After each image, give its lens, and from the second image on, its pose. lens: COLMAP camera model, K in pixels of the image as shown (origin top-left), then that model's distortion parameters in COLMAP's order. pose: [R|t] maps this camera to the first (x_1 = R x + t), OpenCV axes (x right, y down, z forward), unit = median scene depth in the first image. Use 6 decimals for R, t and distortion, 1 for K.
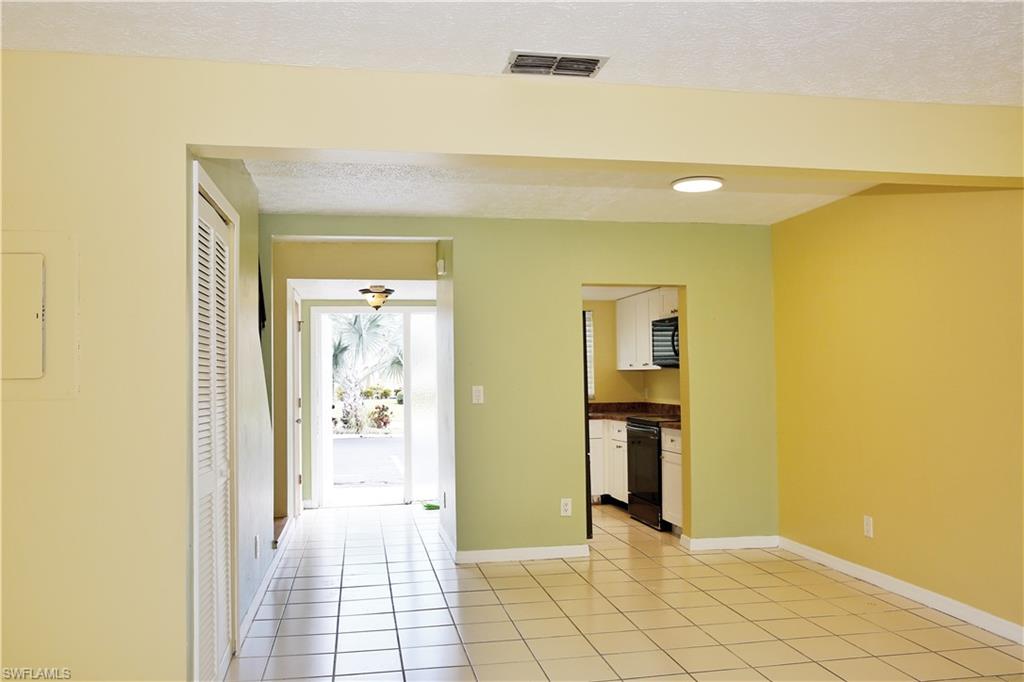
lens RADIAL K [[808.6, 0, 509.6], [0, 808.6, 329.3], [0, 0, 1]] dist [-0.044074, 0.002908]
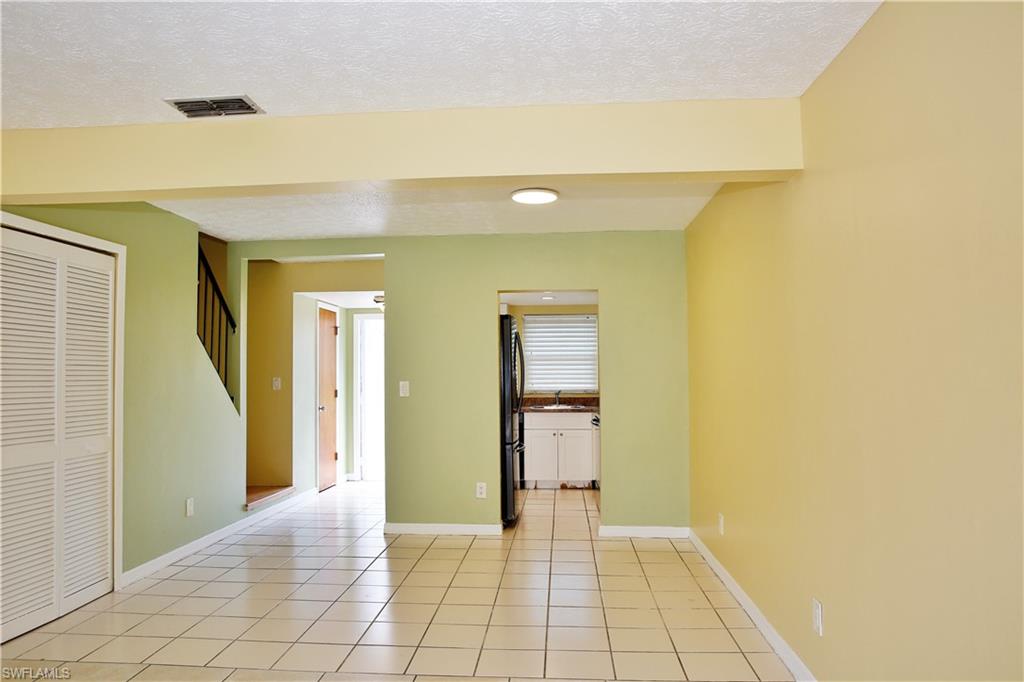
lens RADIAL K [[697.6, 0, 497.6], [0, 697.6, 337.6], [0, 0, 1]] dist [-0.097326, 0.081155]
pose [[0.964036, -0.009004, -0.265618, 0.353649], [0.011995, 0.999882, 0.009641, -0.000677], [0.265500, -0.012480, 0.964030, 0.078472]]
